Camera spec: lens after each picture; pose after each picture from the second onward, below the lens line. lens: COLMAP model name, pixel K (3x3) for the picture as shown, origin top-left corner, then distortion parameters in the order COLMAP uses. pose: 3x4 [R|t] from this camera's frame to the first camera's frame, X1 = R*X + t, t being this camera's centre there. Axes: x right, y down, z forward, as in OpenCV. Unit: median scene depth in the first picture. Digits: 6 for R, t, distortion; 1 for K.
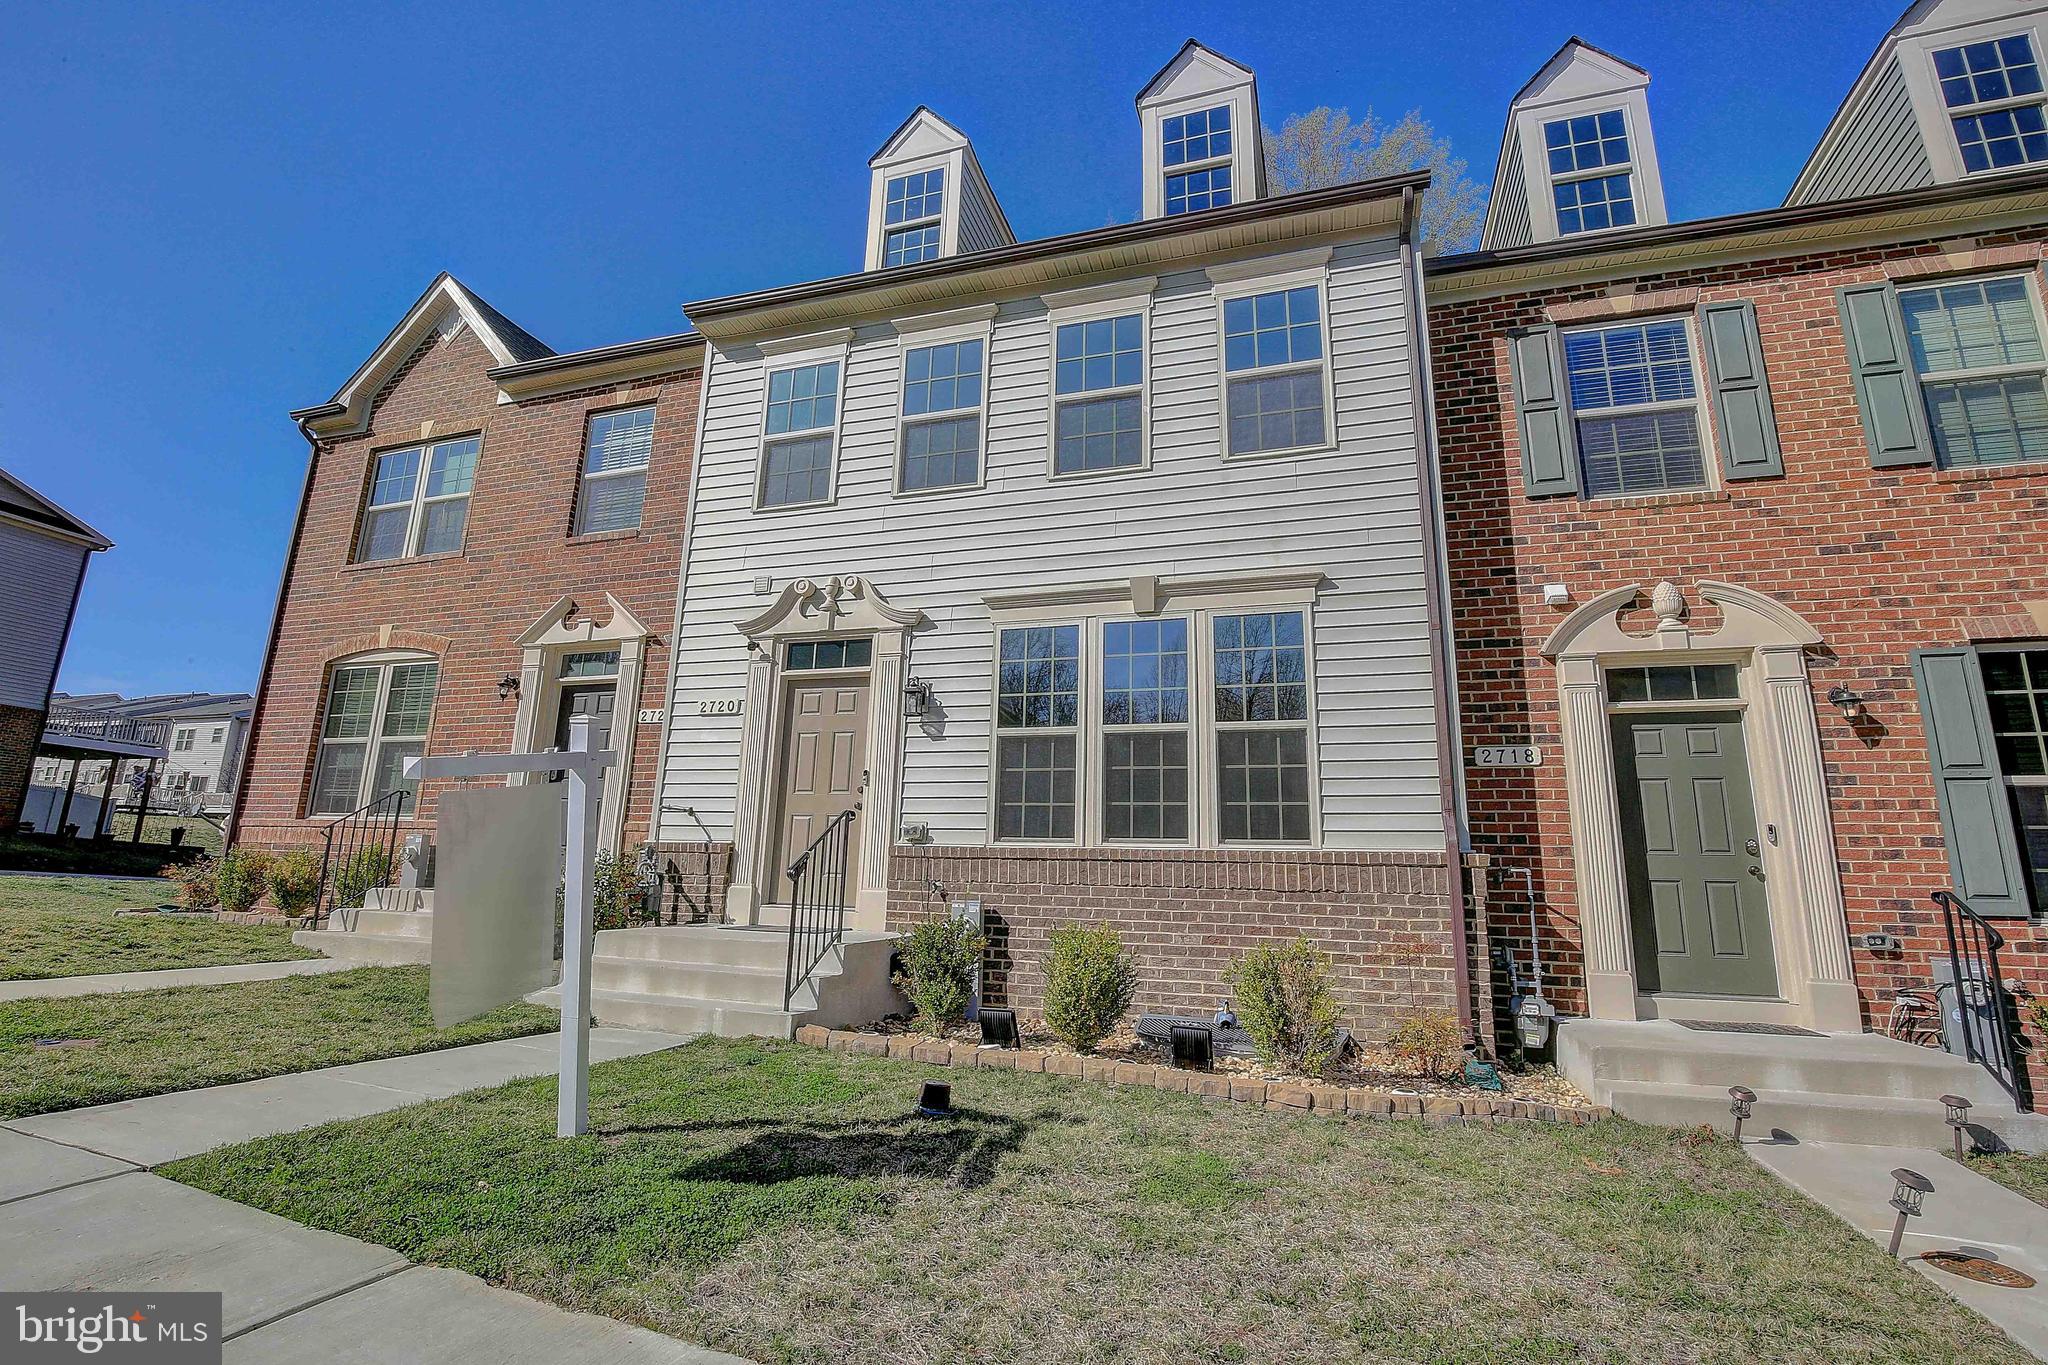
lens RADIAL K [[940.7, 0, 1015.3], [0, 940.7, 672.4], [0, 0, 1]] dist [-0.034830, 0.005720]
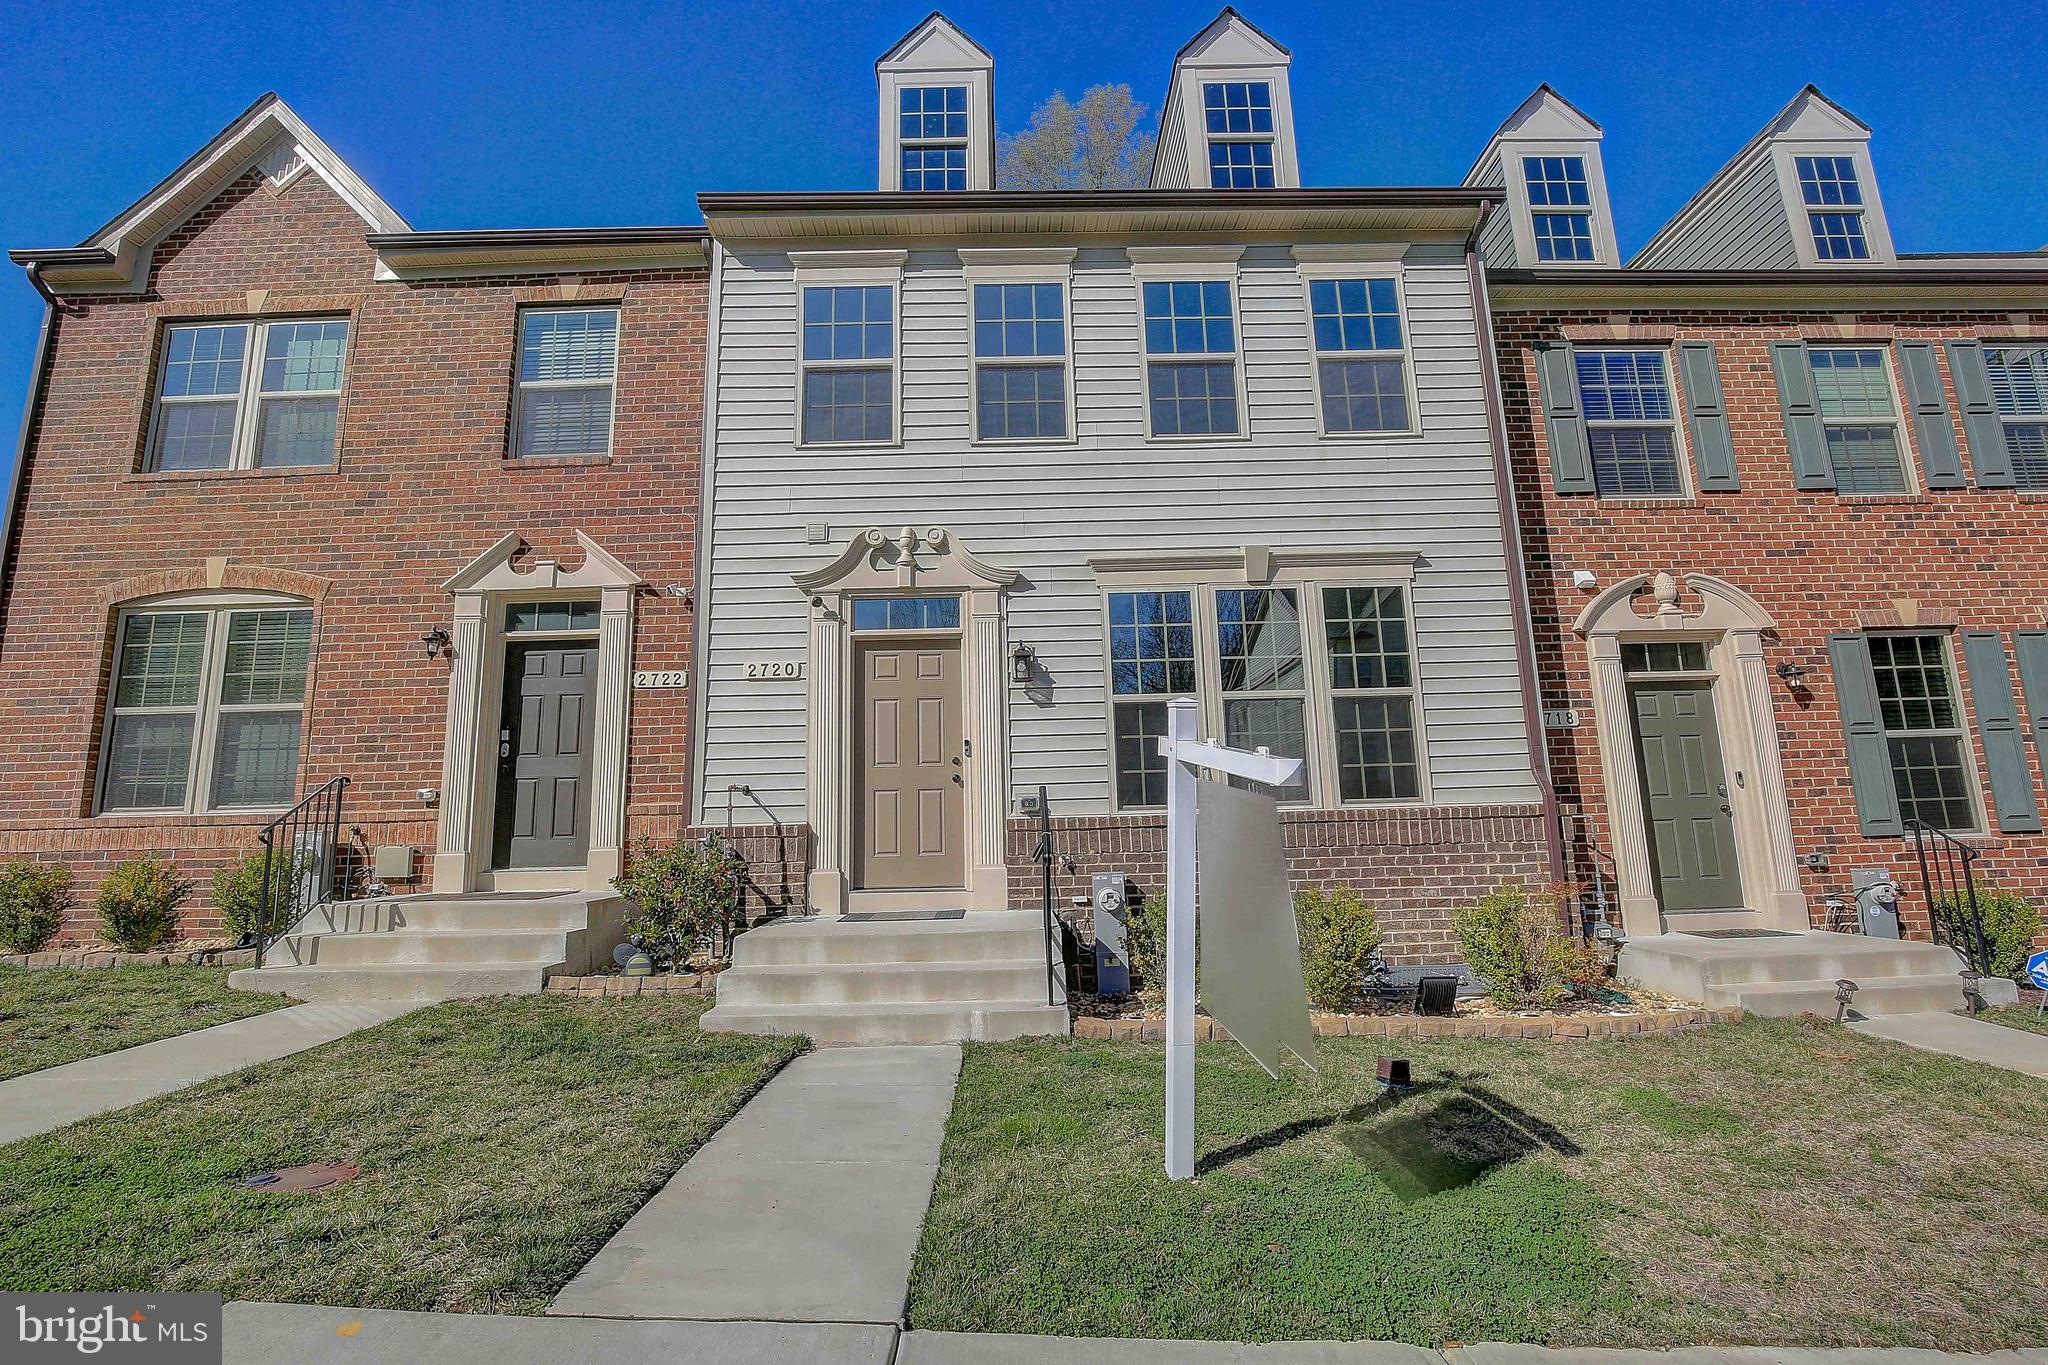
lens RADIAL K [[940.7, 0, 1015.3], [0, 940.7, 672.4], [0, 0, 1]] dist [-0.034830, 0.005720]
pose [[0.947526, 0.003761, 0.319657, -0.428263], [-0.019435, 0.998759, 0.045856, -0.006501], [-0.319088, -0.049662, 0.946423, 0.111620]]
